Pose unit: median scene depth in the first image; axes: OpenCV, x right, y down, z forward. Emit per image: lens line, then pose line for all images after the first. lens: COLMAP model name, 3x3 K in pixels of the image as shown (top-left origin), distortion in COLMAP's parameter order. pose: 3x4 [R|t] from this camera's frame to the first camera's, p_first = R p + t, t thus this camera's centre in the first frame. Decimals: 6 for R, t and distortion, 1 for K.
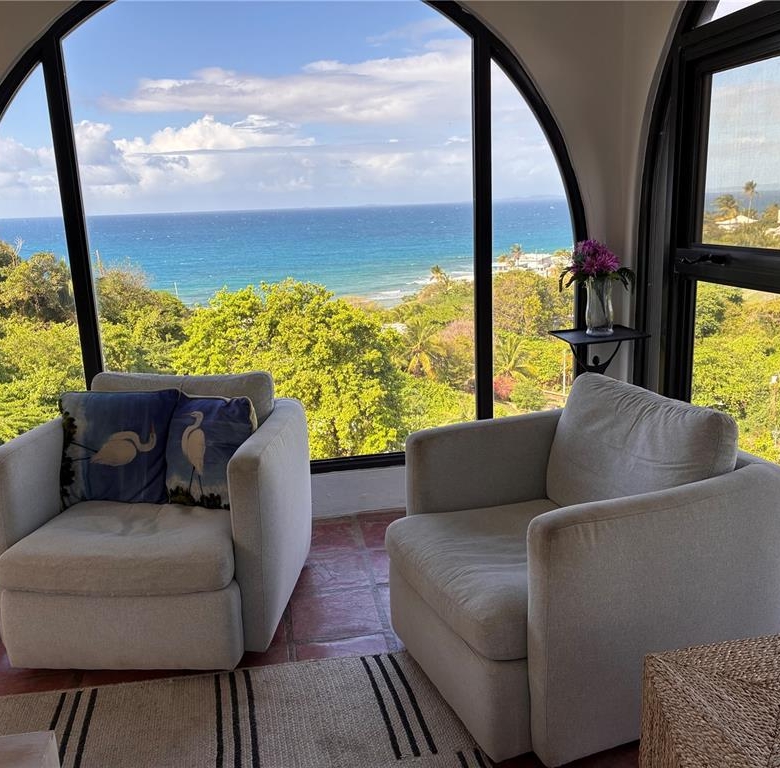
lens RADIAL K [[777.1, 0, 390.9], [0, 777.1, 392.2], [0, 0, 1]] dist [0.136181, -0.347987]
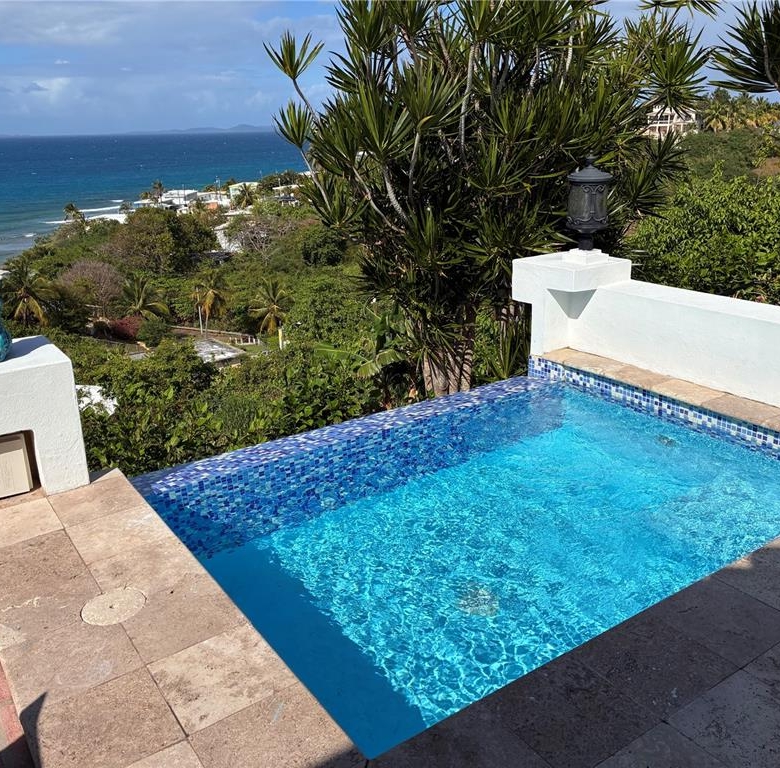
lens RADIAL K [[777.1, 0, 390.9], [0, 777.1, 392.2], [0, 0, 1]] dist [0.136181, -0.347987]
pose [[0.916686, -0.122733, 0.380293, 0.100925], [0.092675, 0.991015, 0.096442, 0.017934], [-0.388712, -0.053164, 0.919824, -0.094210]]
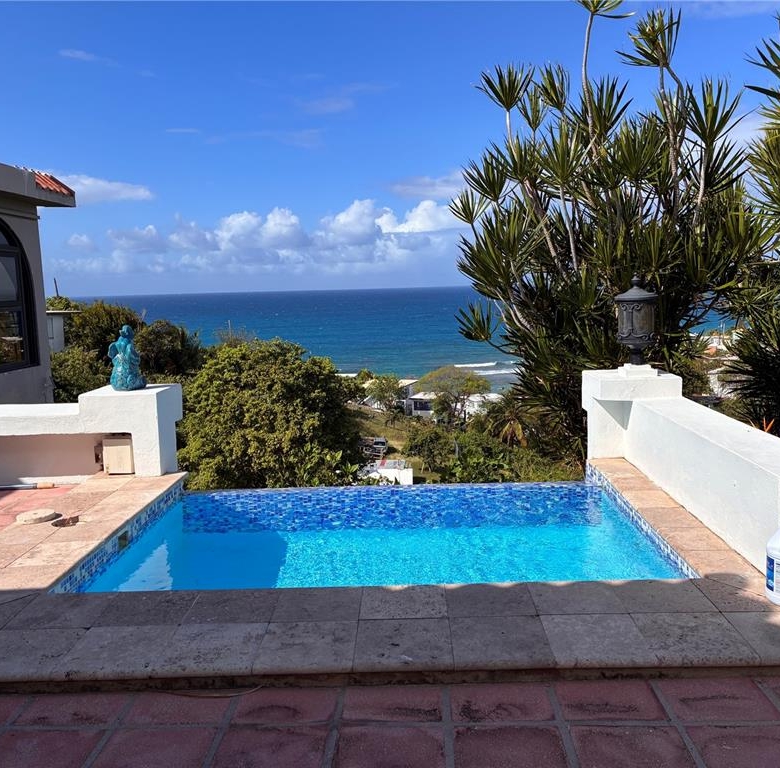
lens RADIAL K [[777.1, 0, 390.9], [0, 777.1, 392.2], [0, 0, 1]] dist [0.136181, -0.347987]
pose [[0.979566, 0.032551, -0.198471, 0.131822], [-0.051379, 0.994573, -0.090466, 0.023232], [0.194449, 0.098815, 0.975923, -0.109145]]
